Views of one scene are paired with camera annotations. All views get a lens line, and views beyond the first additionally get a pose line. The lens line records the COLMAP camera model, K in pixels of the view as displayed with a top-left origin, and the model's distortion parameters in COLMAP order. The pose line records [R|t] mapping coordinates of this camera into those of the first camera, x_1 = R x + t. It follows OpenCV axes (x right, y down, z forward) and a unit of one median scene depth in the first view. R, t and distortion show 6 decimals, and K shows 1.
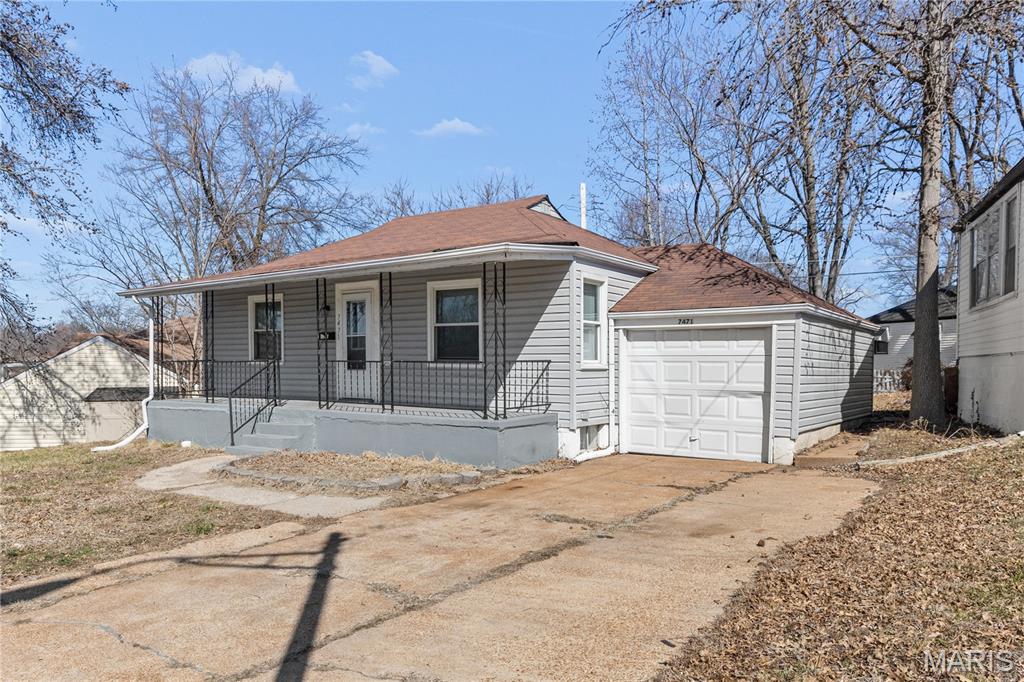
lens RADIAL K [[723.9, 0, 512.6], [0, 723.9, 338.1], [0, 0, 1]] dist [-0.003000, -0.000814]
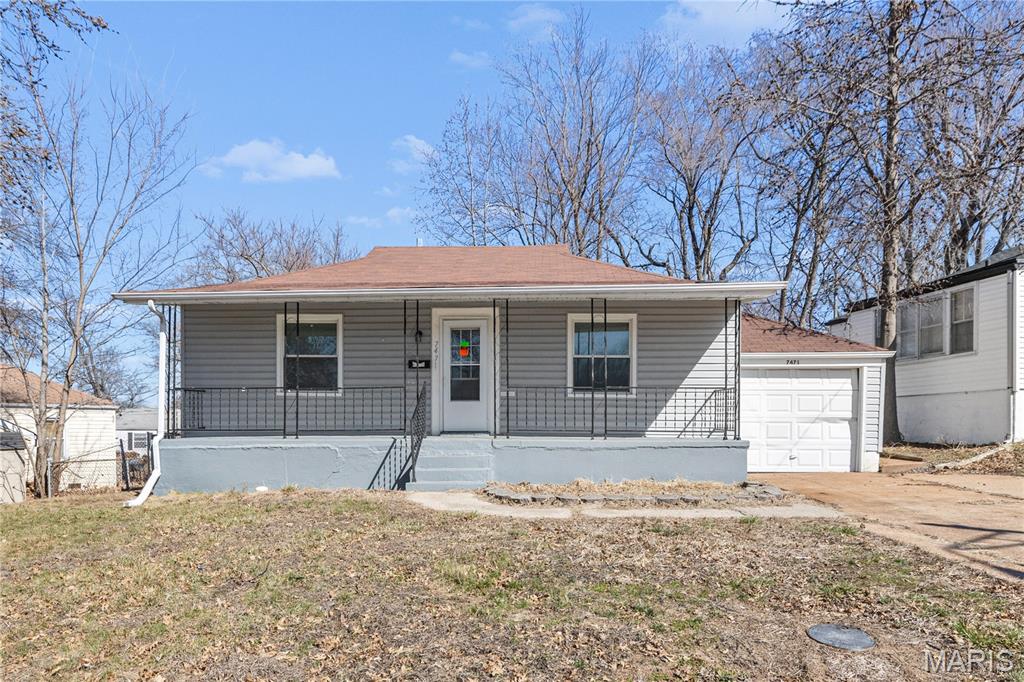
lens RADIAL K [[534.3, 0, 510.7], [0, 534.3, 402.8], [0, 0, 1]] dist [-0.022776, -0.000316]
pose [[0.881193, -0.003385, 0.472744, -0.515257], [-0.023910, 0.998376, 0.051716, 0.009532], [-0.472151, -0.056875, 0.879681, 0.362965]]
